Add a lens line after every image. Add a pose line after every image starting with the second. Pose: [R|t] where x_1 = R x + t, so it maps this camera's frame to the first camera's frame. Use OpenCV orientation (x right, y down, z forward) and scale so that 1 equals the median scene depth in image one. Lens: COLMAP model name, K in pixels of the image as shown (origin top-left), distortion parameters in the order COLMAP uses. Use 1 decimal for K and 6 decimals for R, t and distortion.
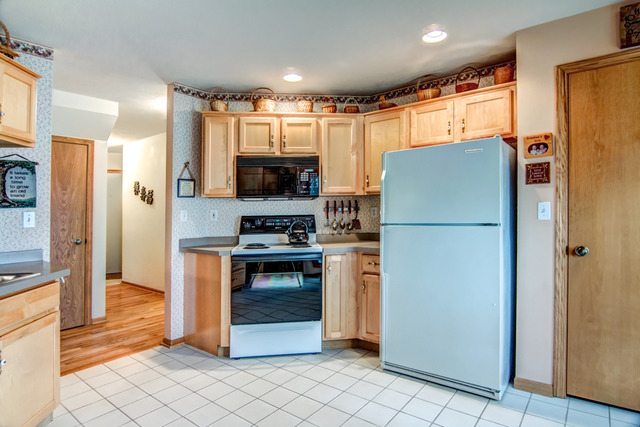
lens RADIAL K [[359.1, 0, 318.8], [0, 359.1, 213.0], [0, 0, 1]] dist [-0.007399, -0.000822]
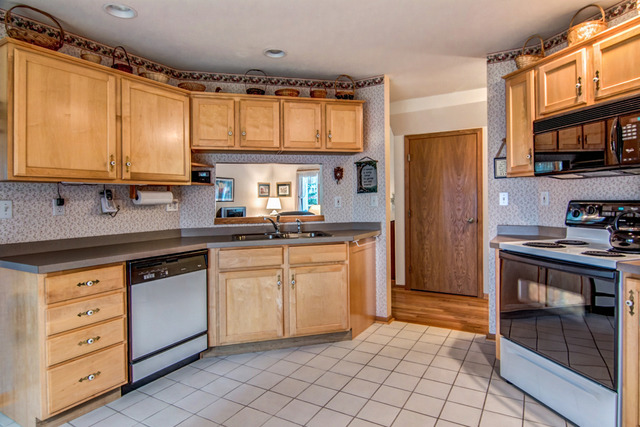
lens RADIAL K [[359.1, 0, 322.6], [0, 359.1, 195.7], [0, 0, 1]] dist [-0.007399, -0.000822]
pose [[0.145022, 0.003079, -0.989424, 0.443577], [0.008898, 0.999951, 0.004416, -0.008354], [0.989388, -0.009445, 0.144988, 0.442649]]
